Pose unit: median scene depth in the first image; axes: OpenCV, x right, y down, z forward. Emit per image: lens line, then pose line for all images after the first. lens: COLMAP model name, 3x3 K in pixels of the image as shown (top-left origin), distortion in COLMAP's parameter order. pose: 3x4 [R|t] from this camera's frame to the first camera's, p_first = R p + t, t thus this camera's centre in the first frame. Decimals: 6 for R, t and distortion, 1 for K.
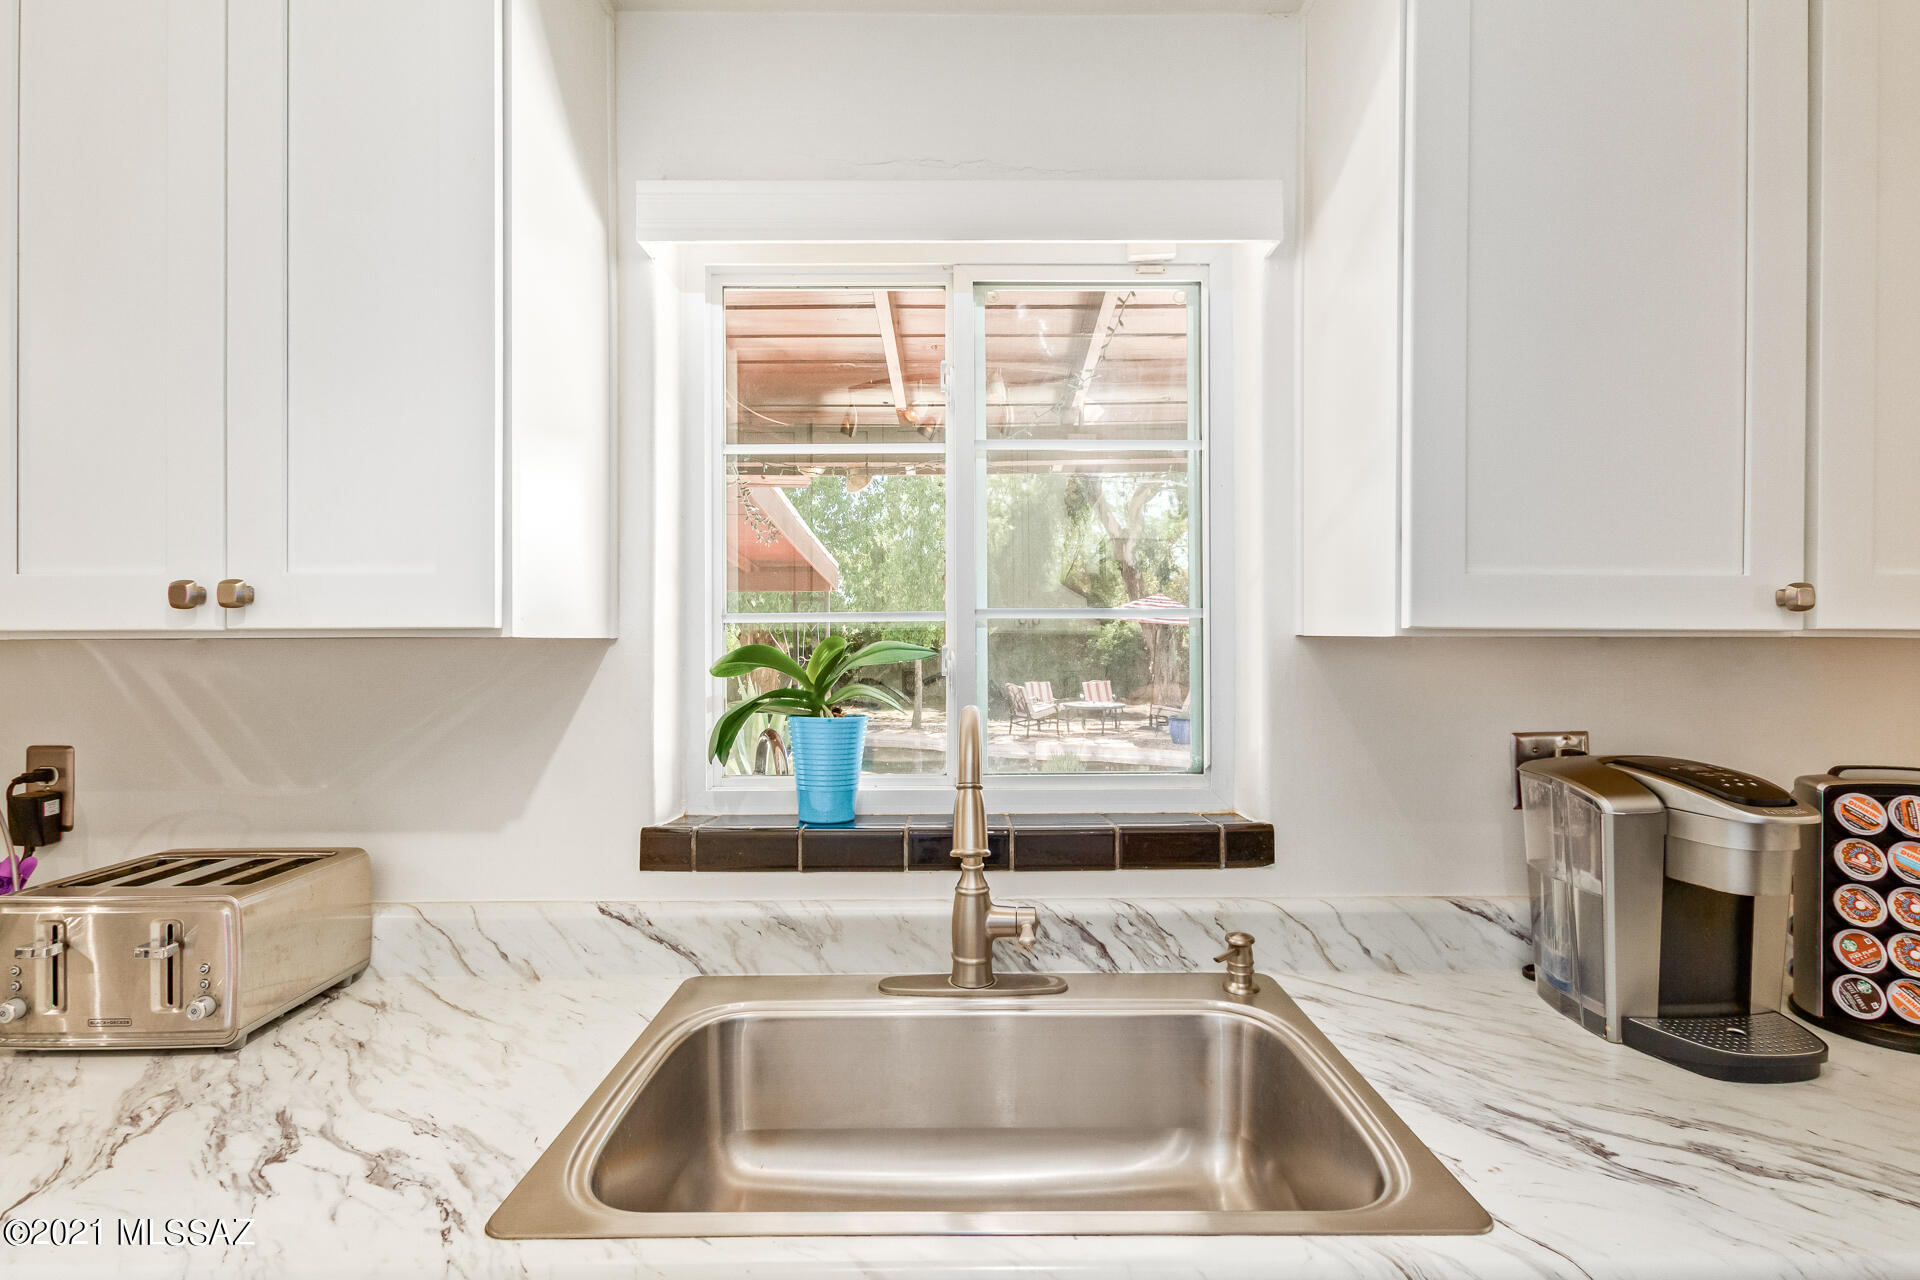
lens RADIAL K [[924.6, 0, 960.0], [0, 924.6, 640.0], [0, 0, 1]] dist [0.023158, -0.000198]
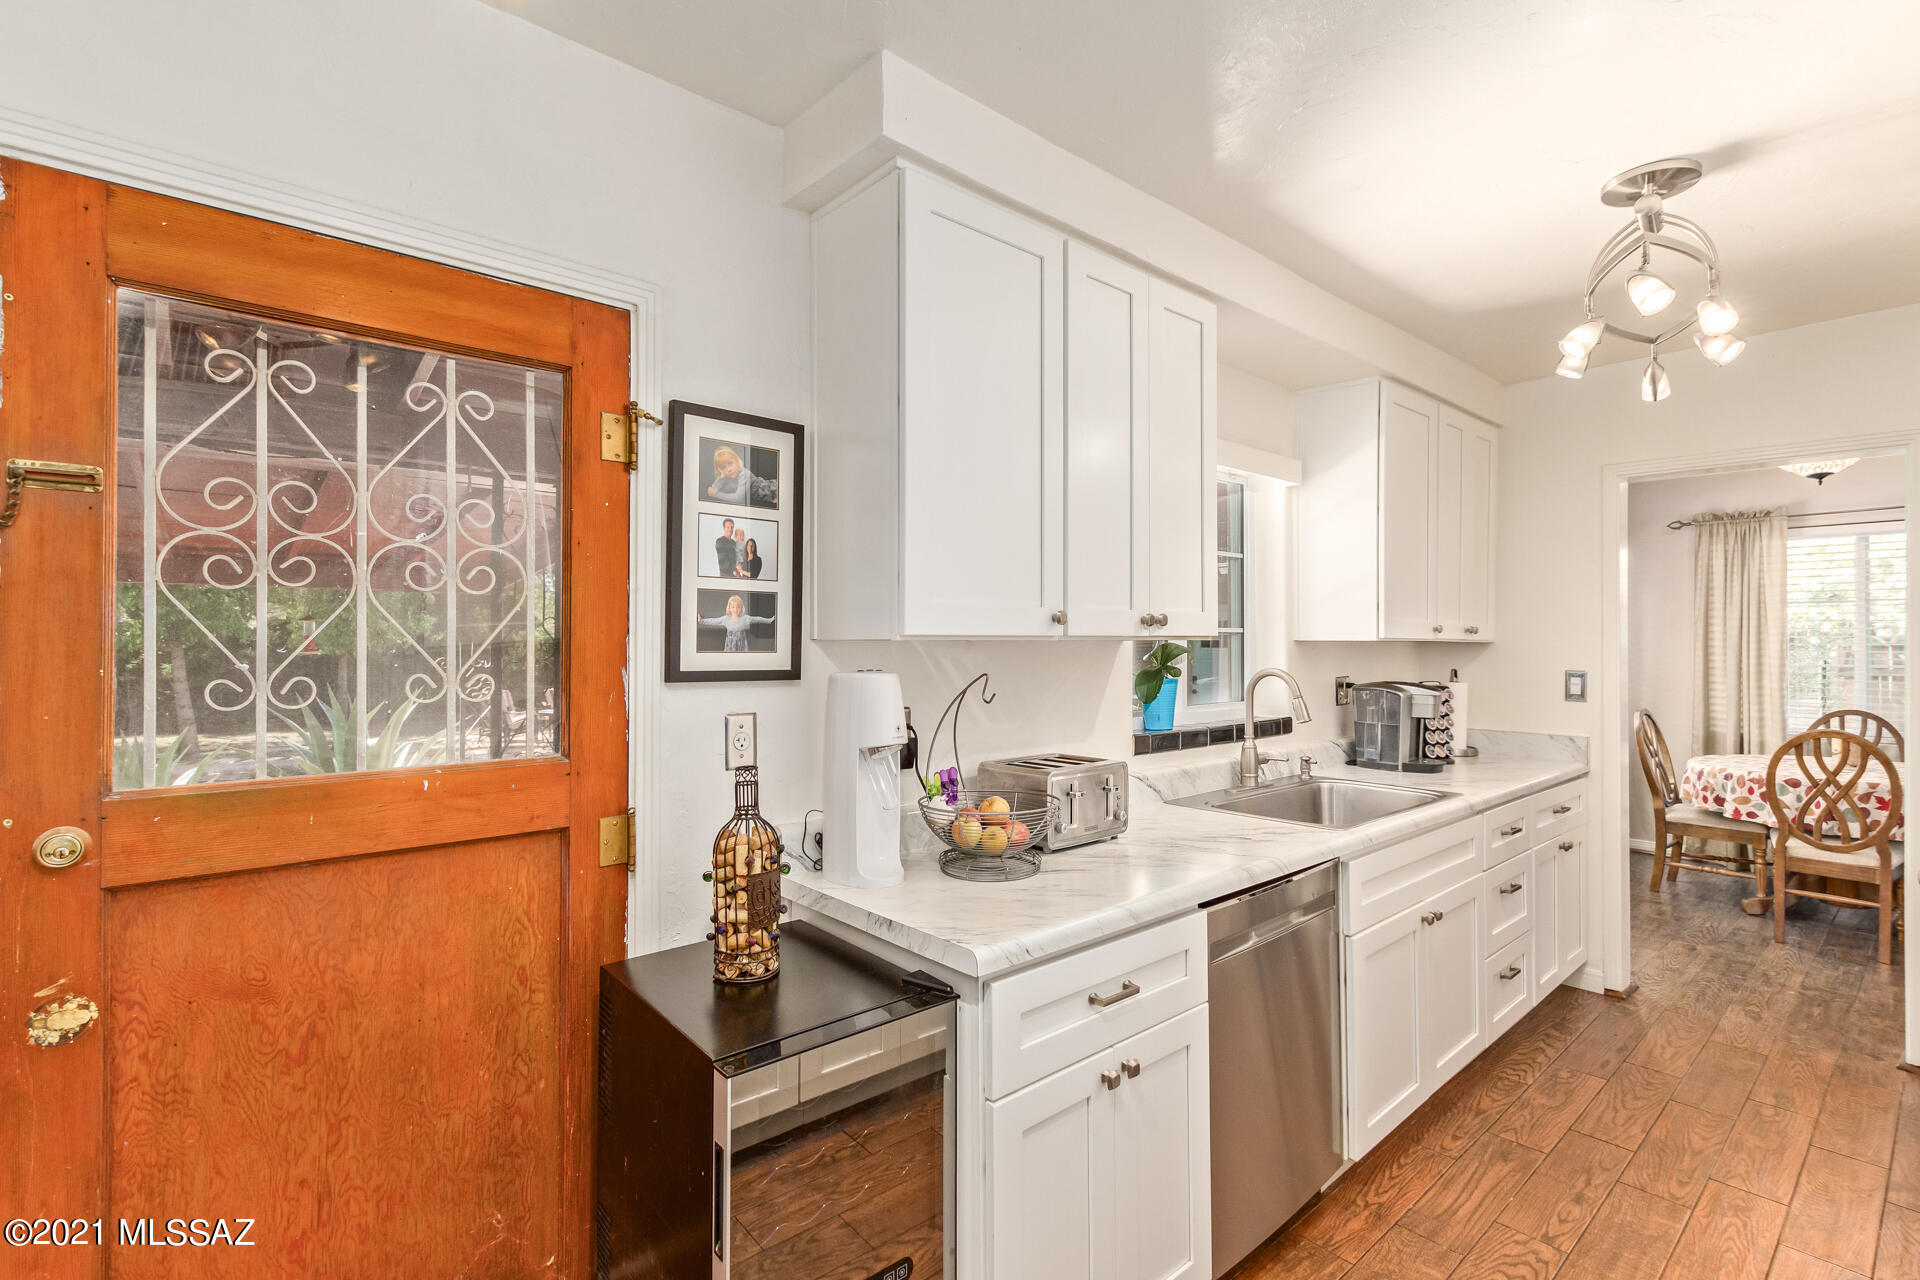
lens RADIAL K [[924.6, 0, 960.0], [0, 924.6, 640.0], [0, 0, 1]] dist [0.023158, -0.000198]
pose [[0.740243, -0.000342, 0.672340, -2.038893], [0.002501, 0.999994, -0.002245, -0.000444], [-0.672335, 0.003343, 0.740239, -0.244077]]
